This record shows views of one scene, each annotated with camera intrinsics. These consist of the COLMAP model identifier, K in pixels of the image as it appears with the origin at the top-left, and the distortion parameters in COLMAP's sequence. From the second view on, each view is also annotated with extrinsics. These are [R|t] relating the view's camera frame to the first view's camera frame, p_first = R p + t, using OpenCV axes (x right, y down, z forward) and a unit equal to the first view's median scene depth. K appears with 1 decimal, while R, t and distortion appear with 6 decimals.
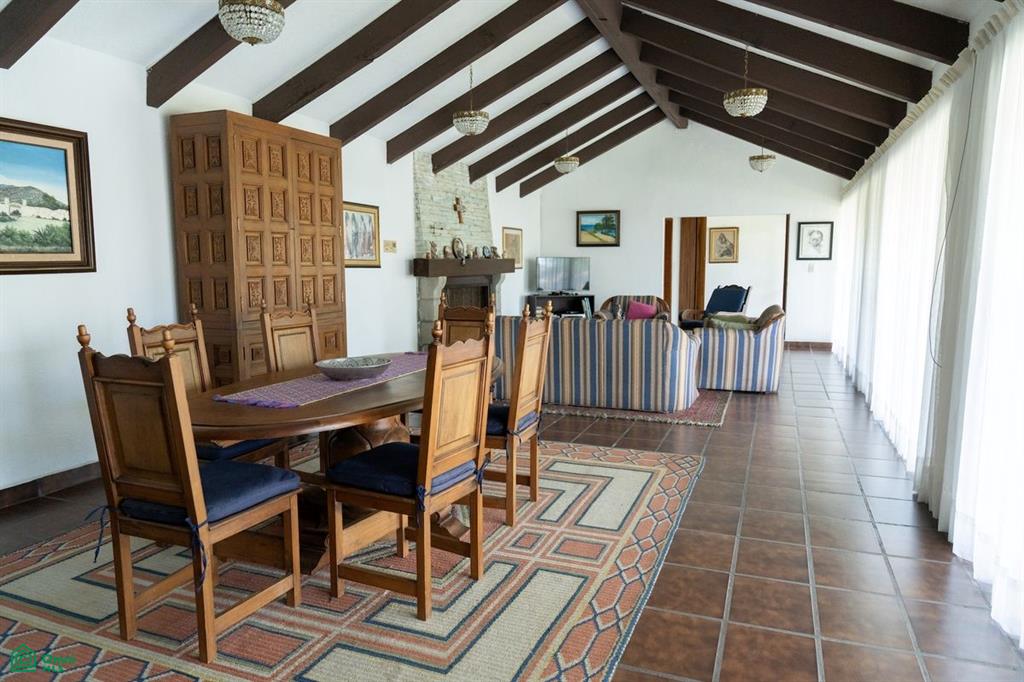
lens RADIAL K [[665.8, 0, 513.7], [0, 665.8, 342.2], [0, 0, 1]] dist [0.000489, 0.000969]
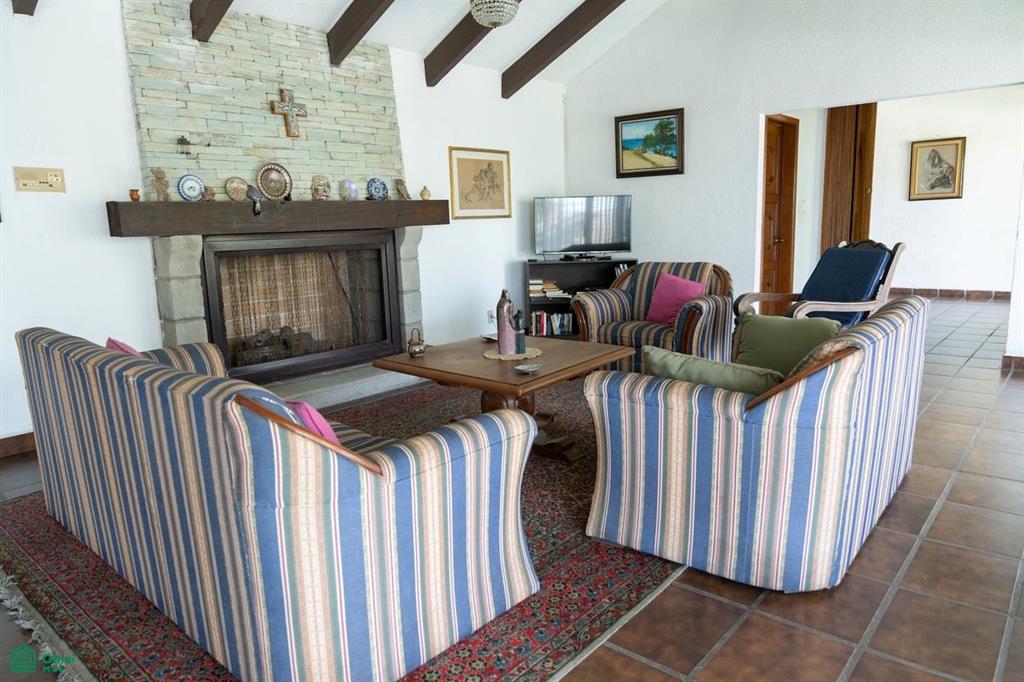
lens RADIAL K [[680.1, 0, 510.0], [0, 680.1, 338.2], [0, 0, 1]] dist [0.001845, -0.004325]
pose [[0.944703, 0.033129, -0.326249, 0.258230], [-0.013336, 0.997942, 0.062718, -0.045704], [0.327655, -0.054899, 0.943201, 0.477076]]
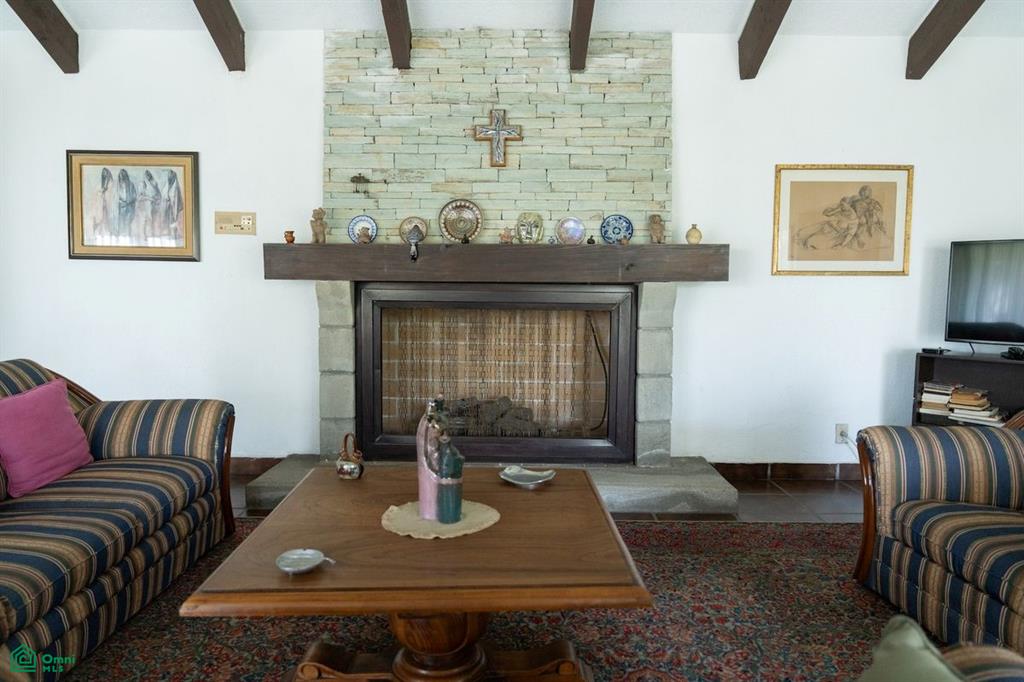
lens RADIAL K [[680.1, 0, 510.0], [0, 680.1, 338.2], [0, 0, 1]] dist [0.001845, -0.004325]
pose [[0.372126, 0.088624, -0.923941, 0.327596], [-0.118620, 0.991810, 0.047359, -0.079935], [0.920571, 0.091974, 0.379591, 0.778686]]
